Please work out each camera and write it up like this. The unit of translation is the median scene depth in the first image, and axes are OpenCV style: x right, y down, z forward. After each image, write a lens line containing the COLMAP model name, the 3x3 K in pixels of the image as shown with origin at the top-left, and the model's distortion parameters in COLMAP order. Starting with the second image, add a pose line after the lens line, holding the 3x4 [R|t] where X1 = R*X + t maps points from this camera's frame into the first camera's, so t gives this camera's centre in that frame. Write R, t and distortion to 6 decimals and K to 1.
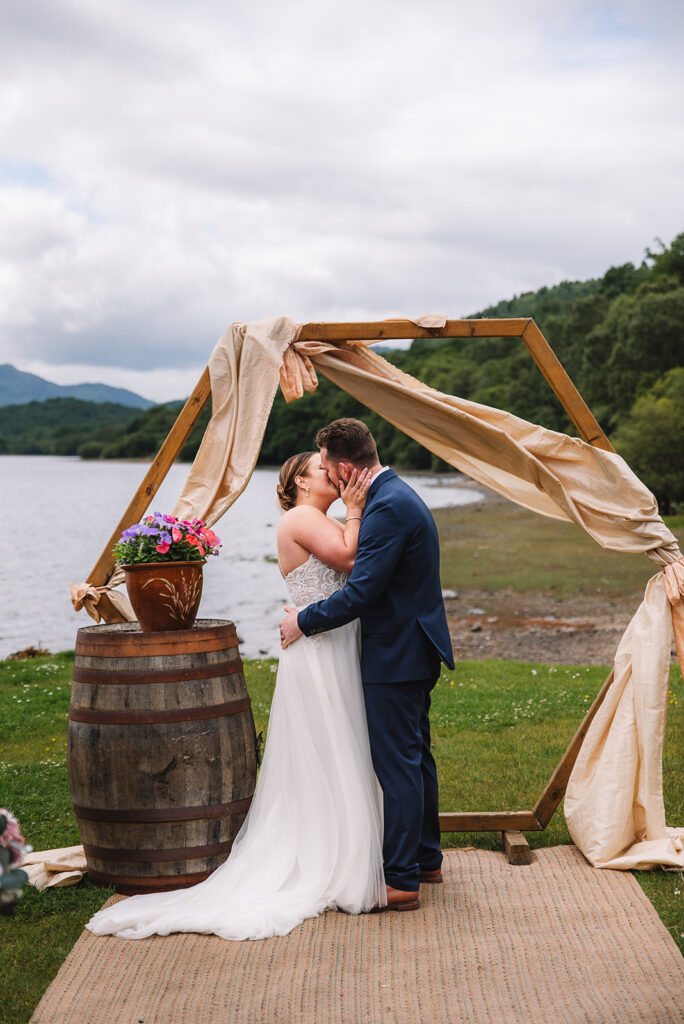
lens RADIAL K [[2093.3, 0, 341.5], [0, 2093.3, 508.1], [0, 0, 1]] dist [0.199359, 0.000000]
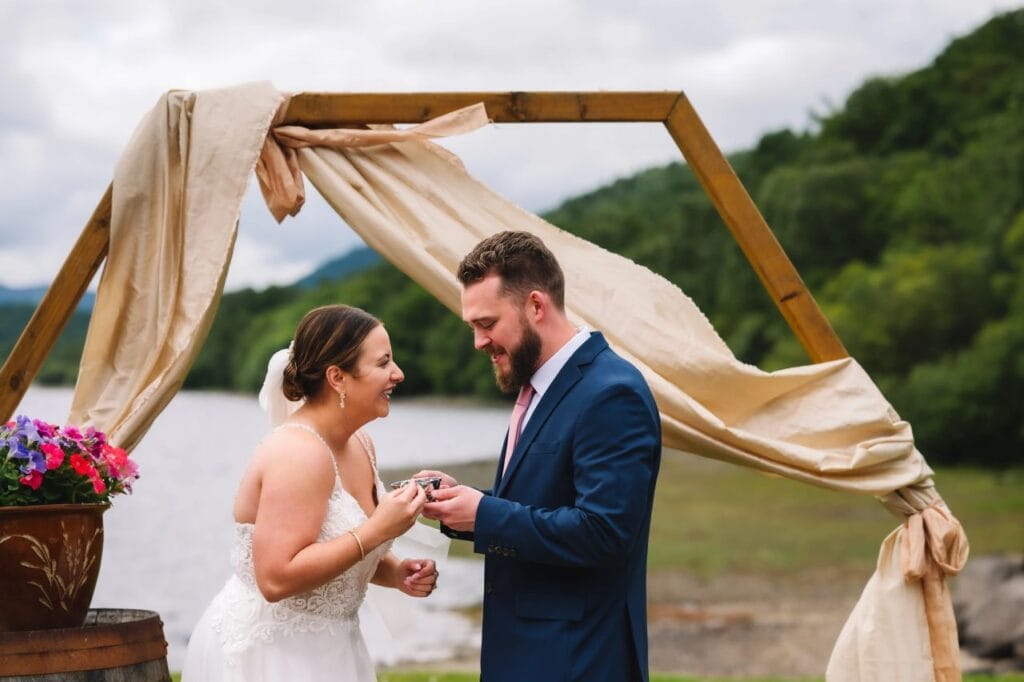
lens RADIAL K [[2093.3, 0, 517.9], [0, 2093.3, 347.6], [0, 0, 1]] dist [0.199359, 0.000000]
pose [[0.999346, 0.002738, 0.036062, 0.023948], [-0.000137, 0.997411, -0.071913, 0.024216], [-0.036166, 0.071861, 0.996759, 0.431127]]
